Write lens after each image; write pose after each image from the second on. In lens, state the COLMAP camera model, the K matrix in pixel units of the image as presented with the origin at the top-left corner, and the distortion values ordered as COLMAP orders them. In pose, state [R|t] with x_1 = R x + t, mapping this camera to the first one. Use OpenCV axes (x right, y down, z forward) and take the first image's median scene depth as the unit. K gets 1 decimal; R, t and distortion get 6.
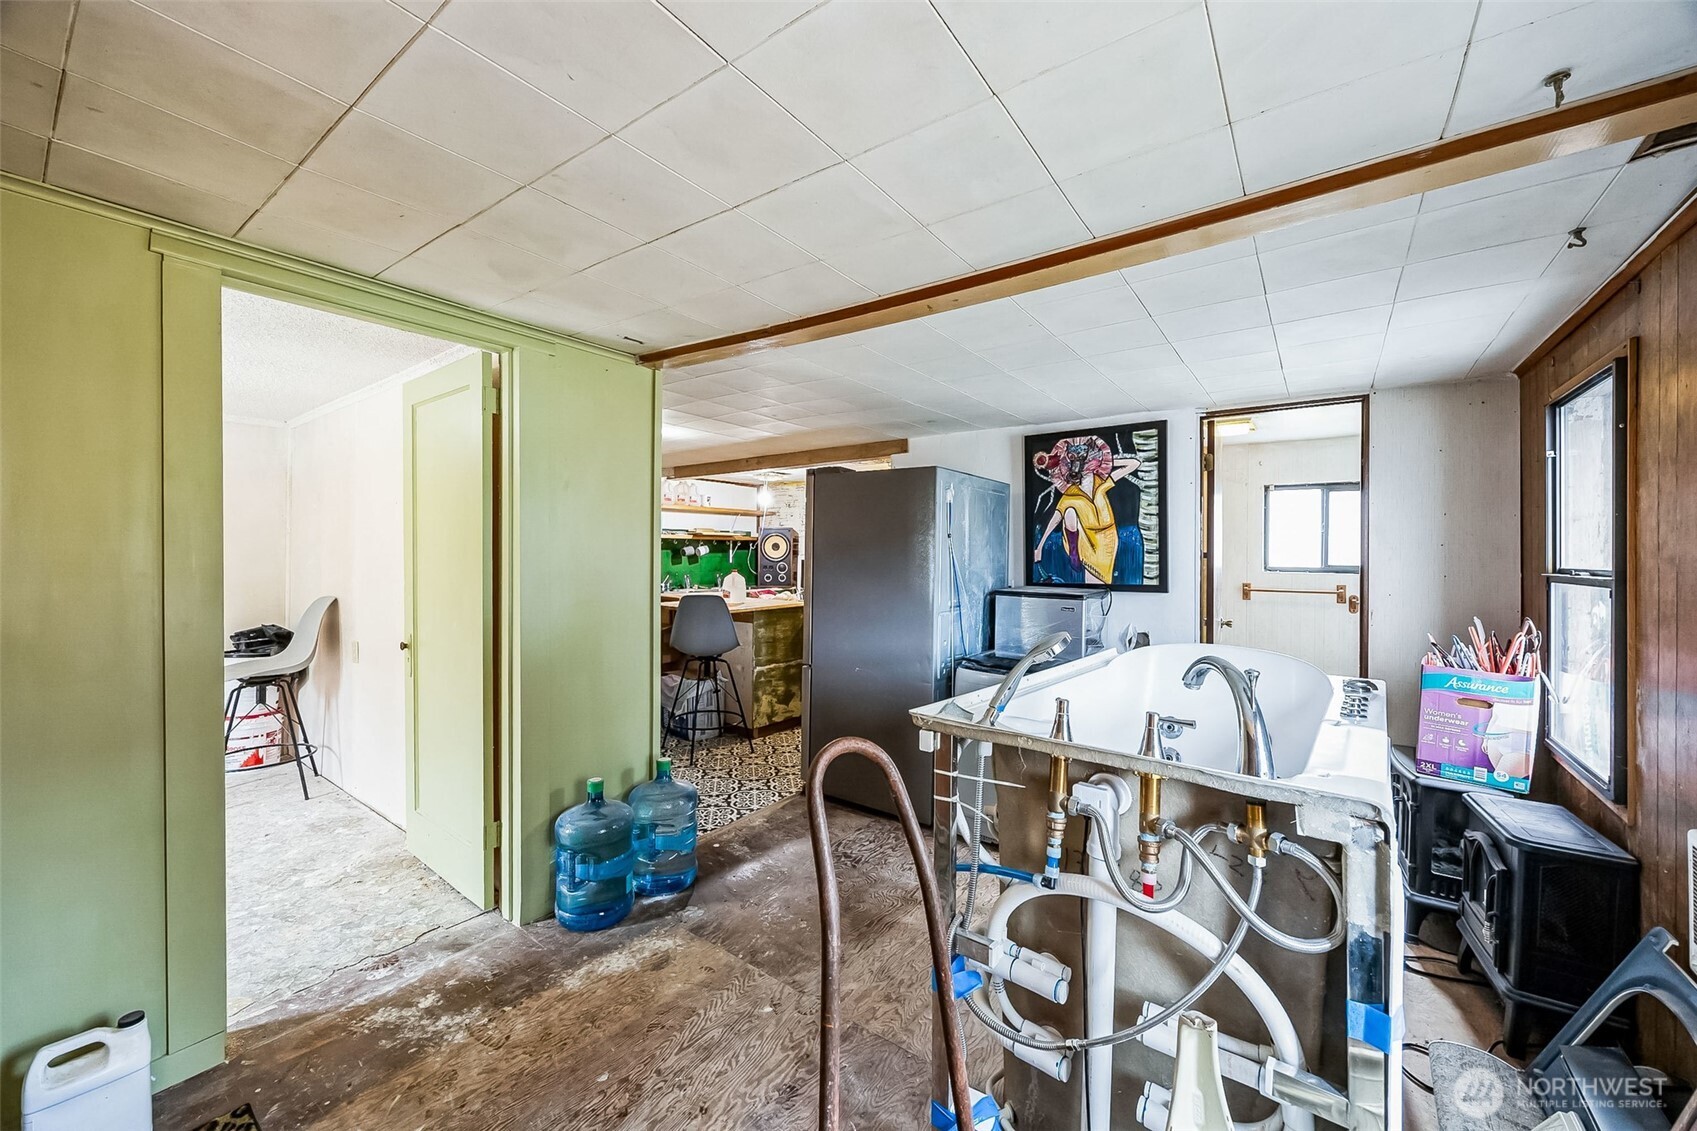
lens RADIAL K [[657.0, 0, 842.3], [0, 657.0, 558.9], [0, 0, 1]] dist [-0.001149, -0.000086]
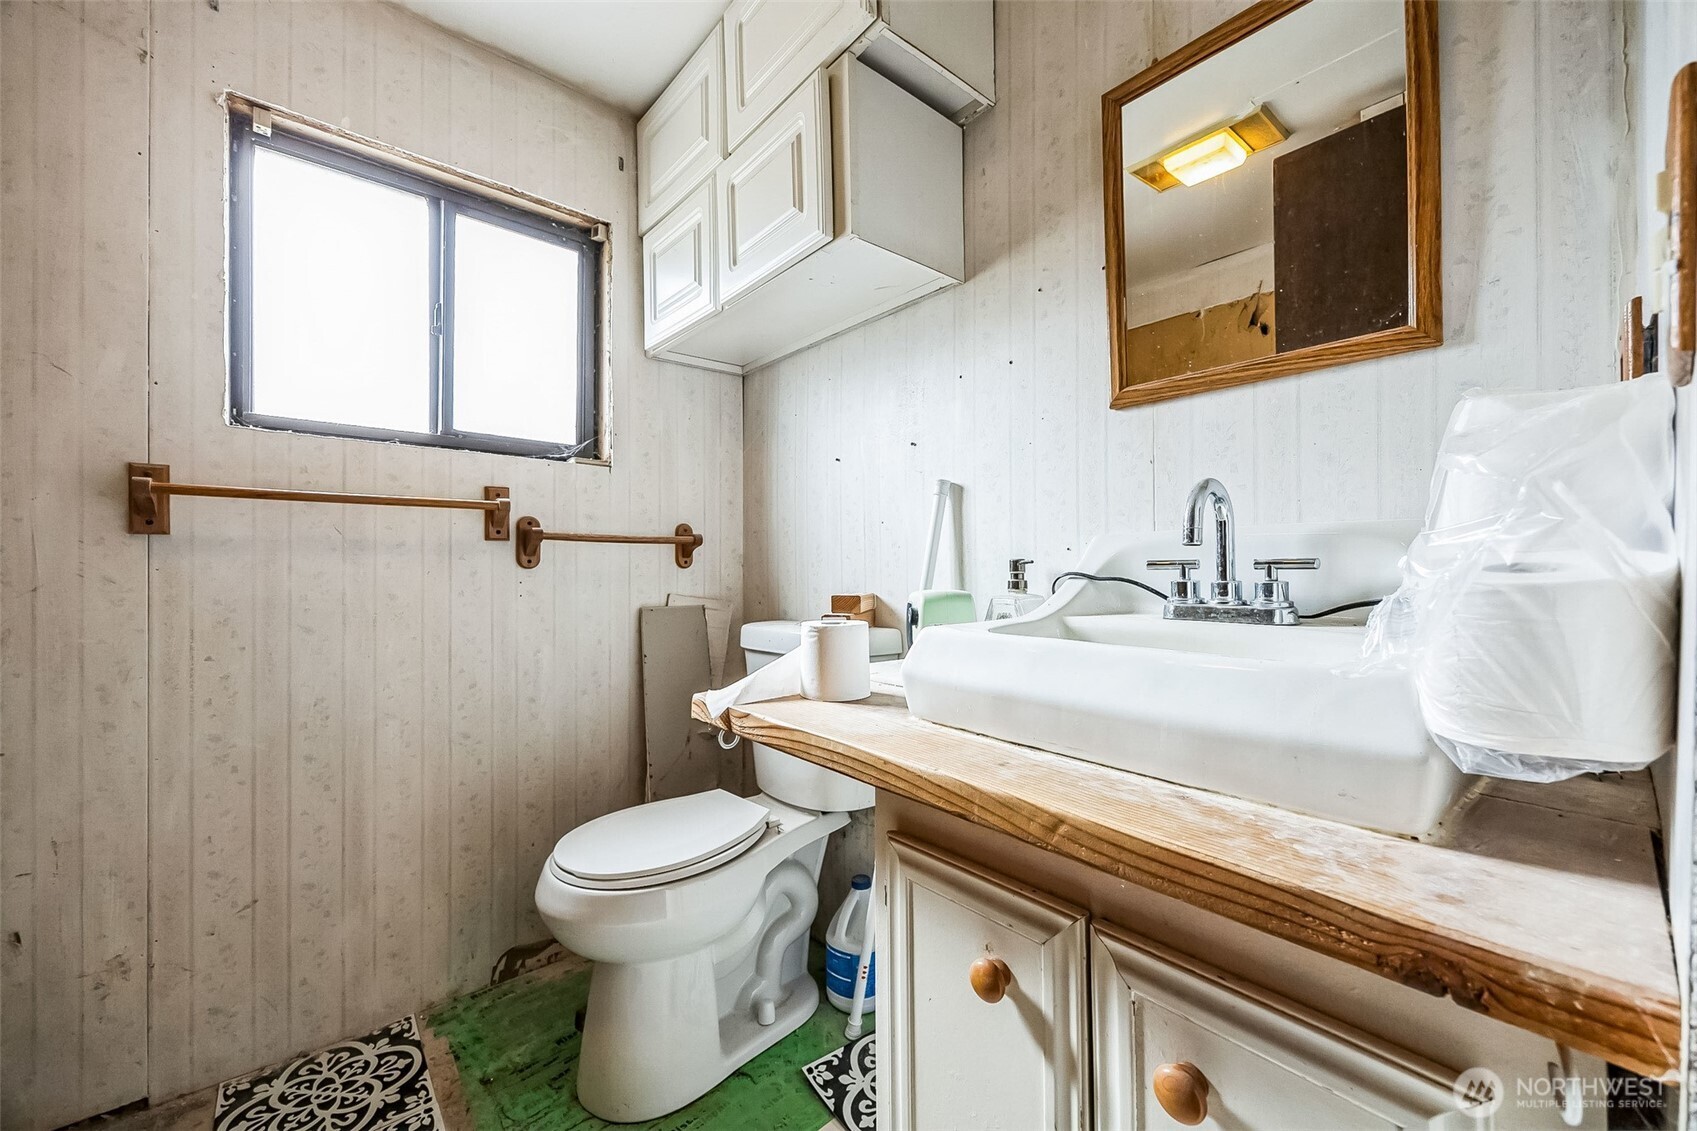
lens RADIAL K [[657.0, 0, 843.2], [0, 657.0, 562.3], [0, 0, 1]] dist [-0.001149, -0.000086]
pose [[0.236365, 0.000084, 0.971664, 0.460827], [0.011324, 0.999932, -0.002841, 0.079657], [-0.971598, 0.011674, 0.236347, 0.725160]]
